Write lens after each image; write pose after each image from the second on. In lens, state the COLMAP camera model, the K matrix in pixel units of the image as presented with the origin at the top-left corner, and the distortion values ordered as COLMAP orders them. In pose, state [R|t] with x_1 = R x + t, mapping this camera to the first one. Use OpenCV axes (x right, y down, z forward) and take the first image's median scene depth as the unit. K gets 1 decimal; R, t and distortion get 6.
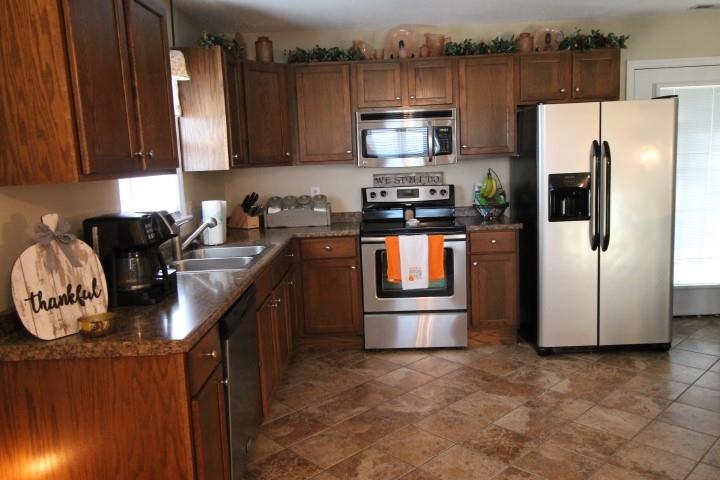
lens RADIAL K [[572.8, 0, 361.2], [0, 572.8, 234.0], [0, 0, 1]] dist [0.008079, 0.001257]
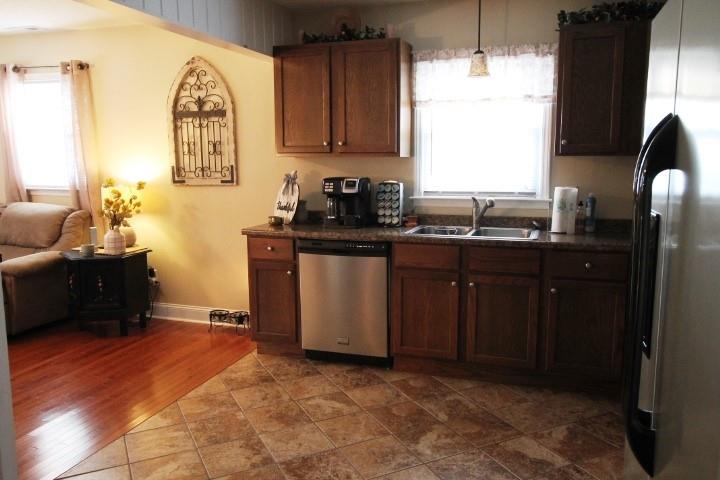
lens RADIAL K [[572.8, 0, 361.2], [0, 572.8, 234.0], [0, 0, 1]] dist [0.008079, 0.001257]
pose [[-0.298763, 0.172318, -0.938641, 0.759552], [-0.111381, 0.970545, 0.213627, -0.149431], [0.947805, 0.168371, -0.270770, 0.941676]]
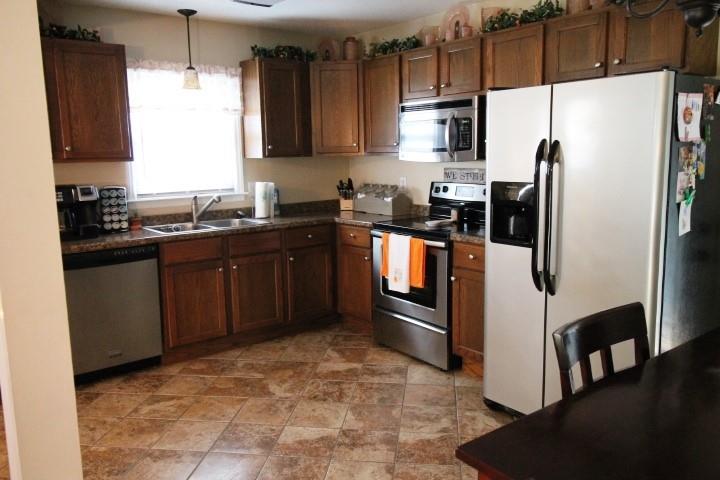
lens RADIAL K [[572.8, 0, 361.2], [0, 572.8, 234.0], [0, 0, 1]] dist [0.008079, 0.001257]
pose [[0.627734, 0.144953, -0.764813, 0.833231], [-0.112264, 0.989096, 0.095318, -0.088859], [0.770290, 0.026027, 0.637162, 0.373301]]
